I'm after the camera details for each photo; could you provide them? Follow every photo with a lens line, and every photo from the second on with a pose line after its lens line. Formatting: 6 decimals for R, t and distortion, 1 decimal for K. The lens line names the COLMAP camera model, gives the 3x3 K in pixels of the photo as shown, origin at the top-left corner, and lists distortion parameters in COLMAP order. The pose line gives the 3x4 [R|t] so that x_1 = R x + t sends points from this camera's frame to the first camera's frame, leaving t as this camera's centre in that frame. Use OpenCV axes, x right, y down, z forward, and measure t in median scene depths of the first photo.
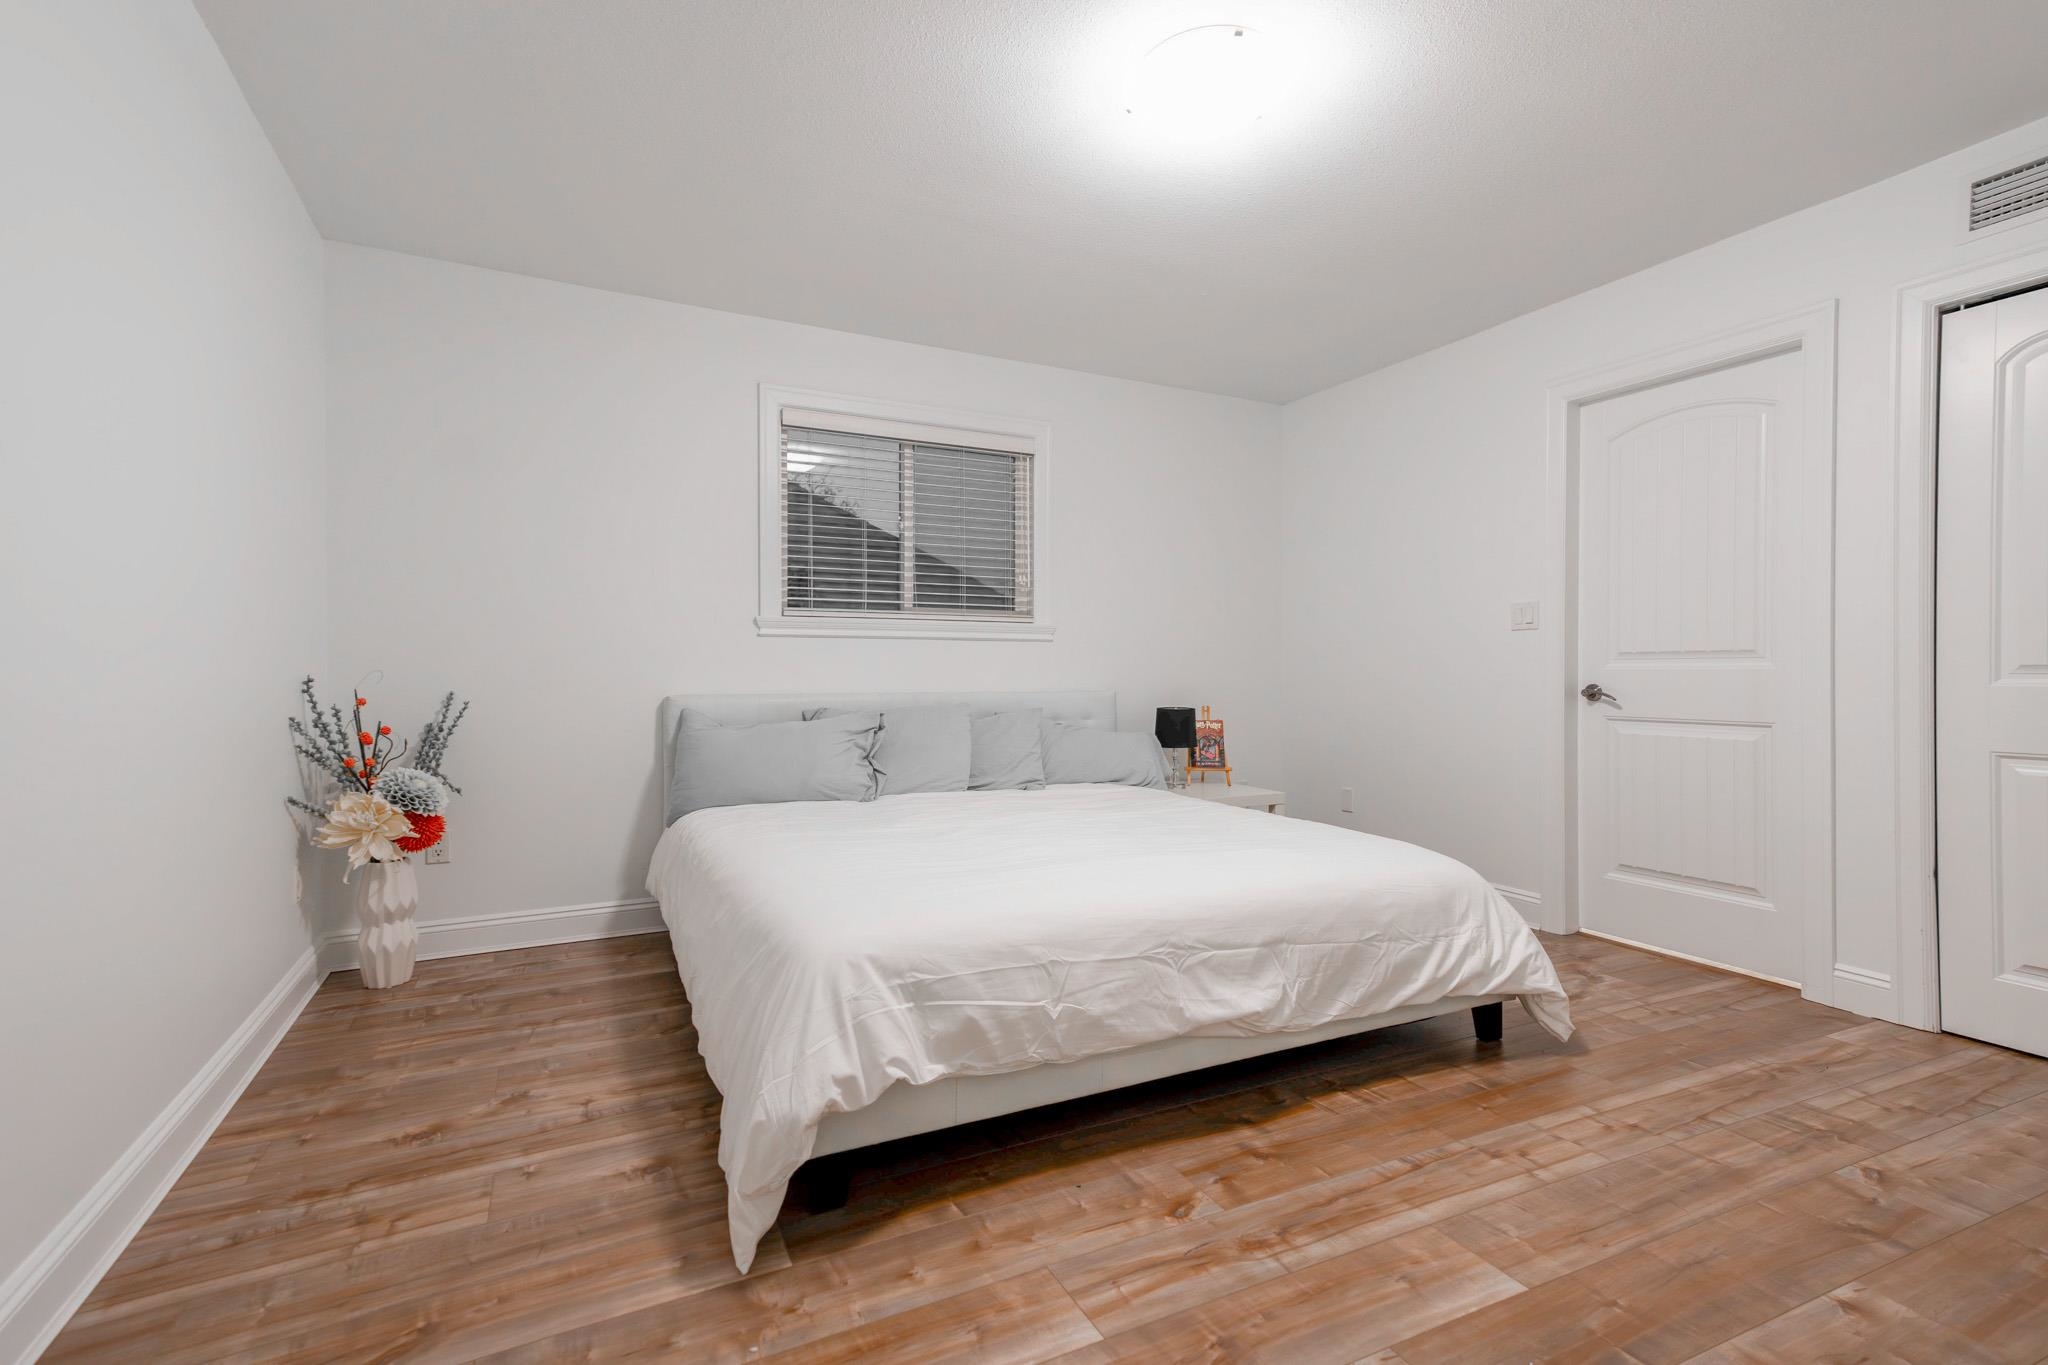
lens RADIAL K [[907.6, 0, 1047.0], [0, 907.6, 681.4], [0, 0, 1]] dist [0.034859, 0.002577]
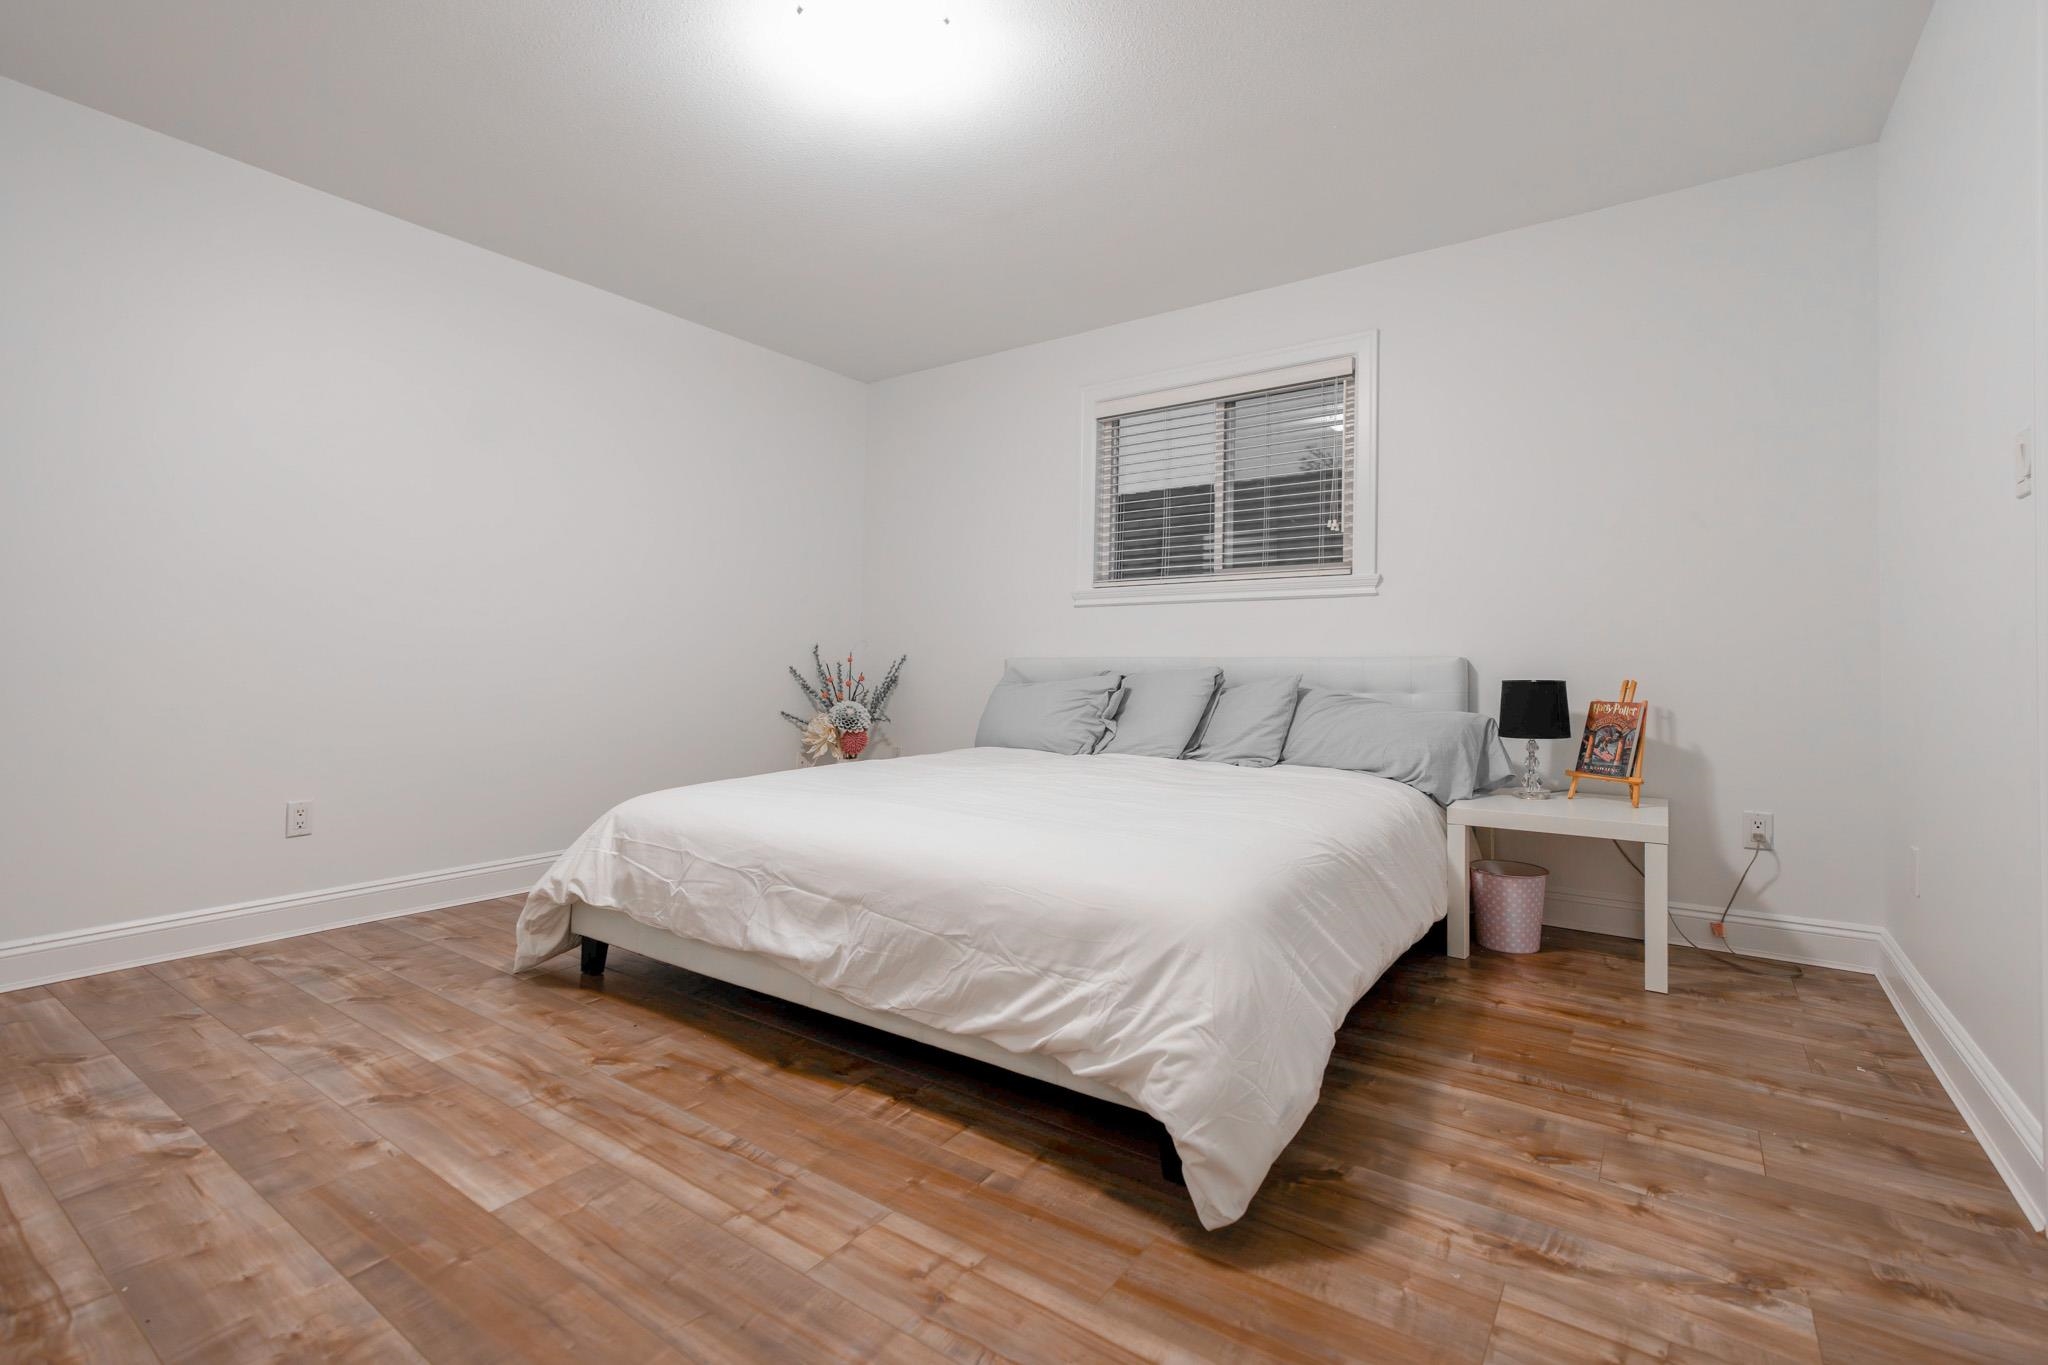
lens RADIAL K [[907.6, 0, 1002.9], [0, 907.6, 617.1], [0, 0, 1]] dist [0.034859, 0.002577]
pose [[0.473310, -0.042425, -0.879874, 1.262657], [-0.005499, 0.998678, -0.051111, 0.044066], [0.880879, 0.029030, 0.472451, 0.741302]]
